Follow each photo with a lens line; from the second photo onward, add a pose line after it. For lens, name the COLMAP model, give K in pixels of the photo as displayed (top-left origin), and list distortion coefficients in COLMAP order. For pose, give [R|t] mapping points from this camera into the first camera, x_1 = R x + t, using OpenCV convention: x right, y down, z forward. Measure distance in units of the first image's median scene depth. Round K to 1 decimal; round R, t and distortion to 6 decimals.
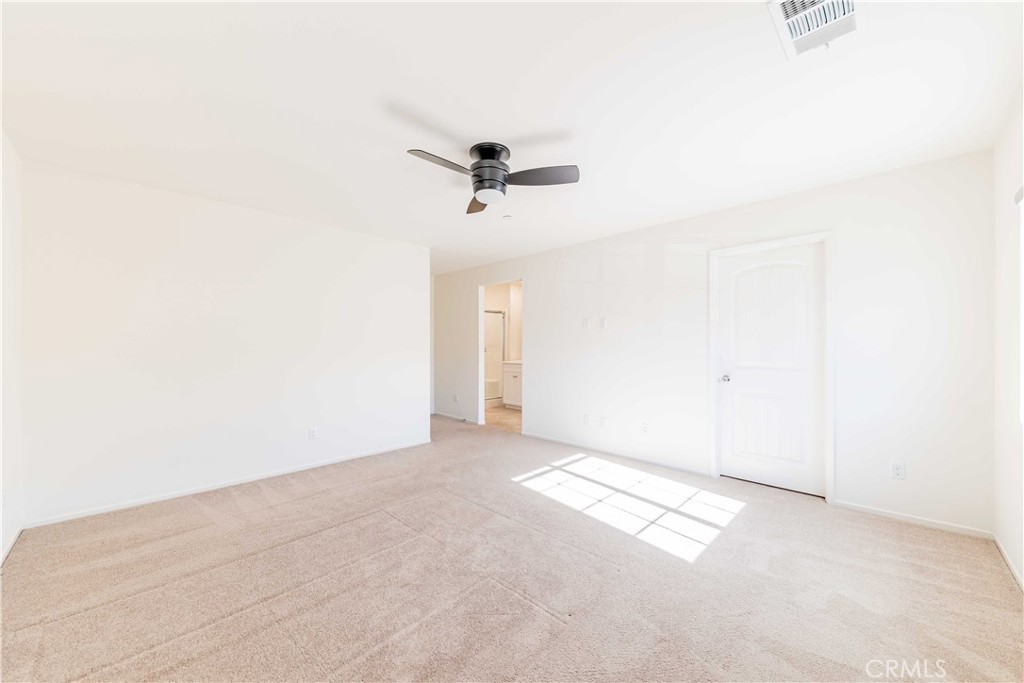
lens RADIAL K [[375.0, 0, 508.1], [0, 375.0, 350.9], [0, 0, 1]] dist [0.001777, -0.000389]
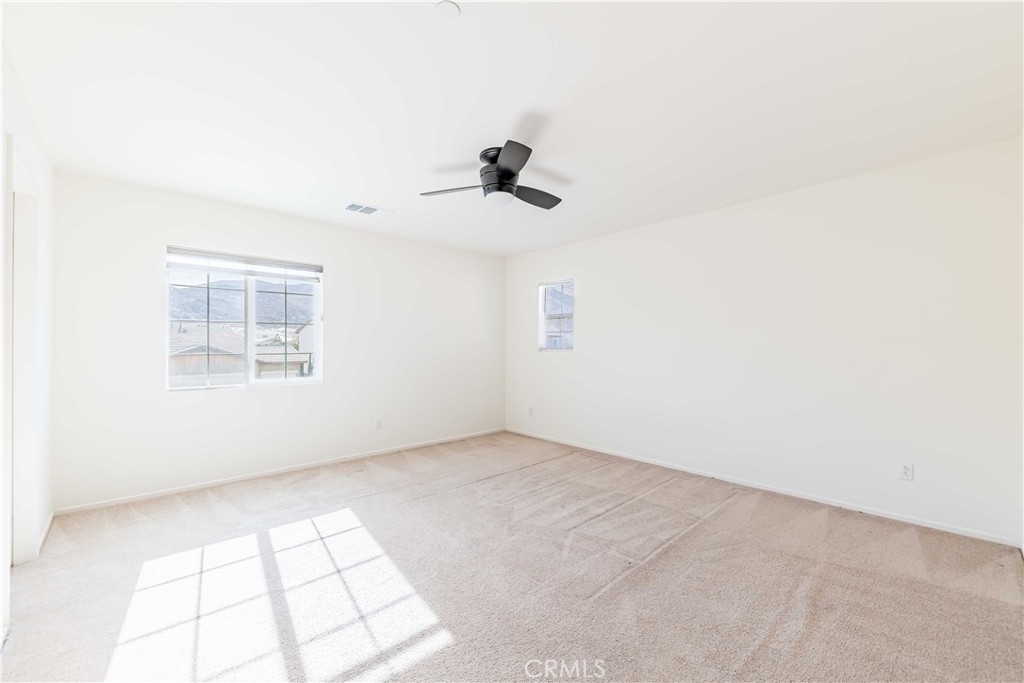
lens RADIAL K [[429.2, 0, 507.8], [0, 429.2, 342.3], [0, 0, 1]] dist [0.012813, -0.000076]
pose [[-0.999754, -0.001142, 0.022139, -0.087053], [-0.001059, 0.999992, 0.003731, -0.023266], [-0.022143, 0.003707, -0.999748, 1.916117]]
